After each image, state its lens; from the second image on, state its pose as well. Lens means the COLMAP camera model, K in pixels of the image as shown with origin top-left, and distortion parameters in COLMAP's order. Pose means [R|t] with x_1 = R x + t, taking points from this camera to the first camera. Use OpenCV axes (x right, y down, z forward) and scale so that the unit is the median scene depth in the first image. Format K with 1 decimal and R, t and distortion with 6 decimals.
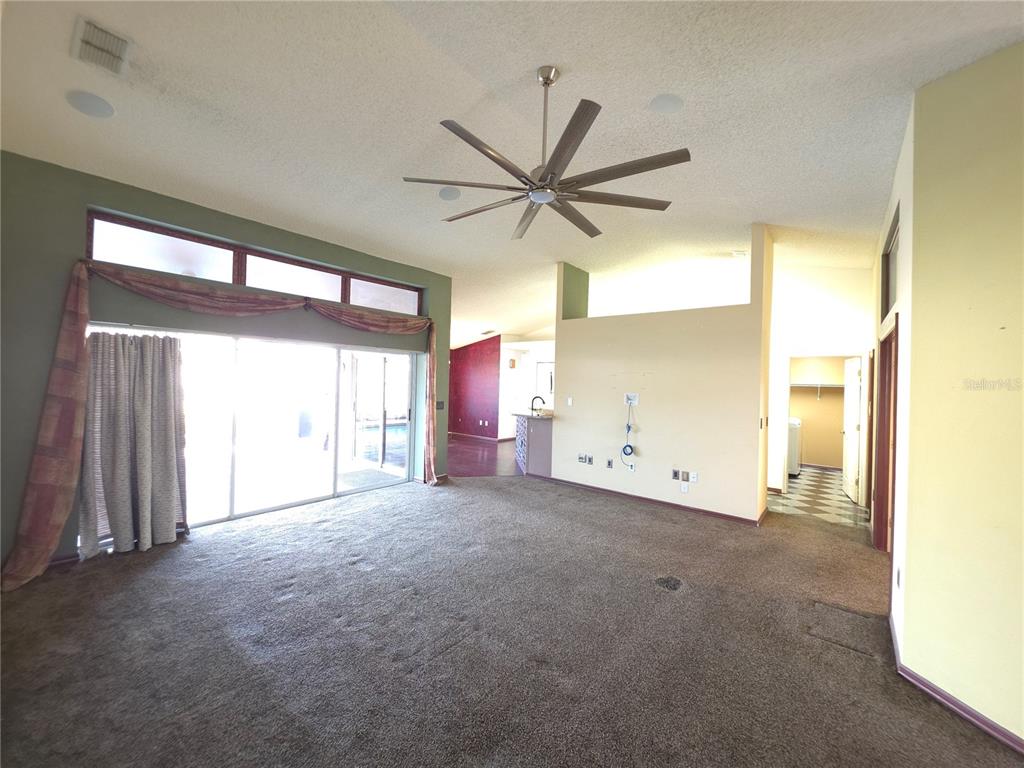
lens RADIAL K [[406.4, 0, 504.3], [0, 406.4, 379.8], [0, 0, 1]] dist [0.006834, -0.006621]
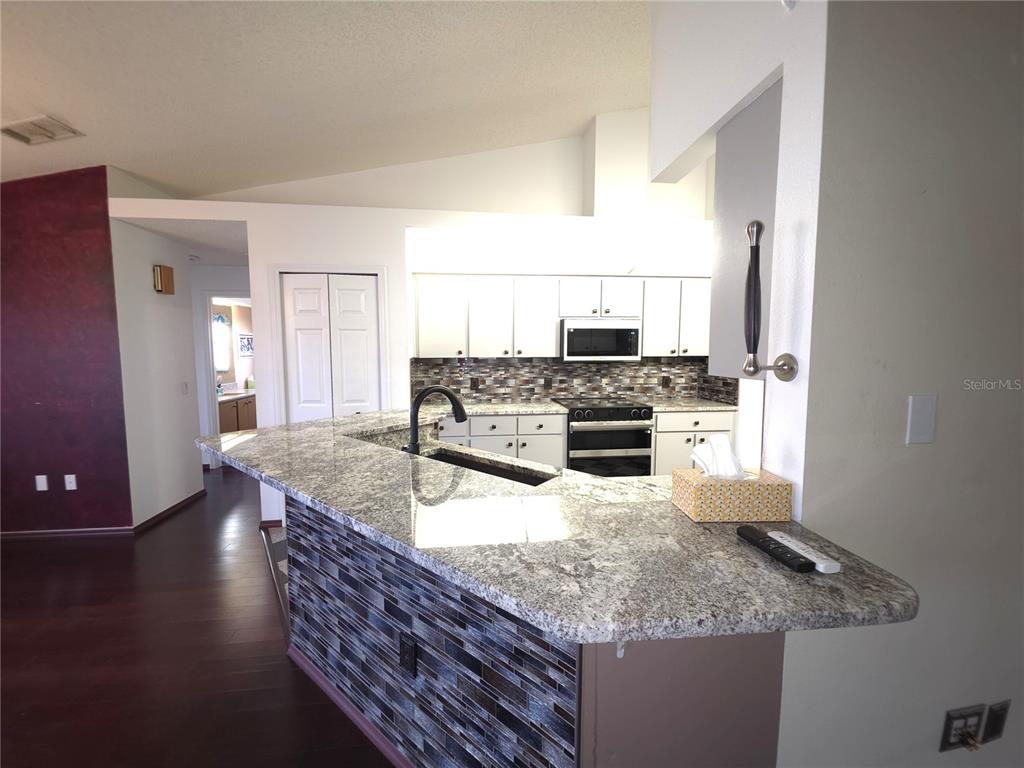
lens RADIAL K [[406.4, 0, 504.3], [0, 406.4, 379.8], [0, 0, 1]] dist [0.006834, -0.006621]
pose [[0.690611, -0.085621, 0.718140, -0.071901], [0.017679, 0.994669, 0.101590, 0.025587], [-0.723010, -0.057464, 0.688444, 1.303524]]
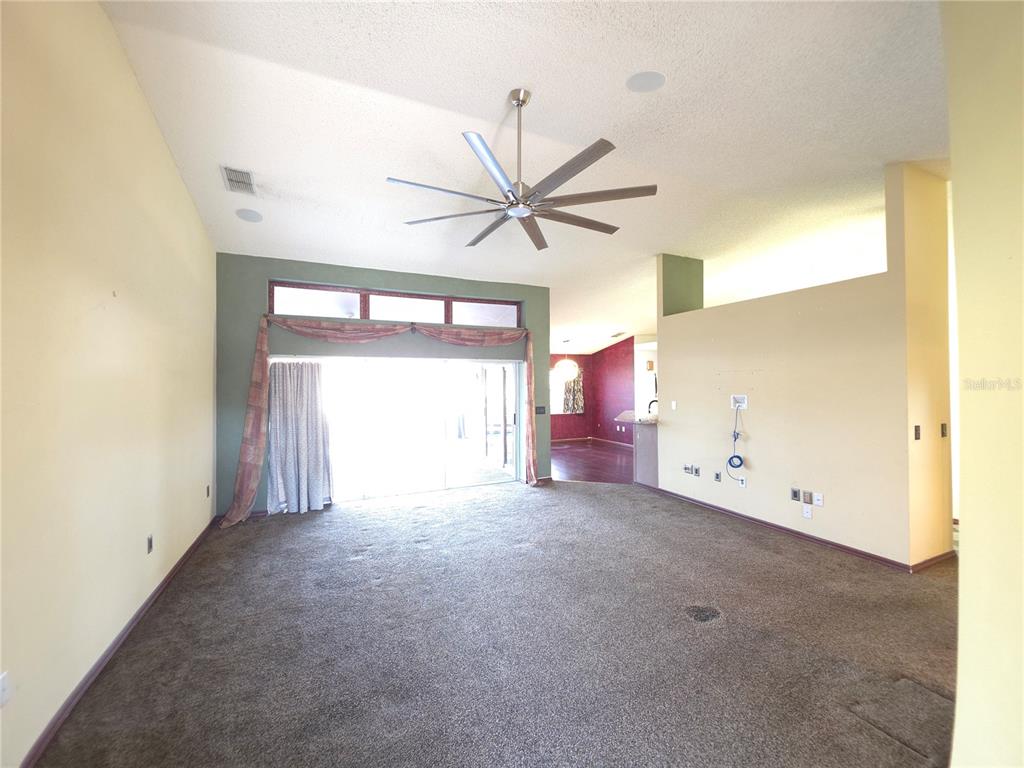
lens RADIAL K [[406.4, 0, 504.3], [0, 406.4, 379.8], [0, 0, 1]] dist [0.006834, -0.006621]
pose [[0.898100, -0.038127, -0.438135, 0.287002], [0.032183, 0.999262, -0.020986, 0.004053], [0.438612, 0.004747, 0.898664, 0.020777]]
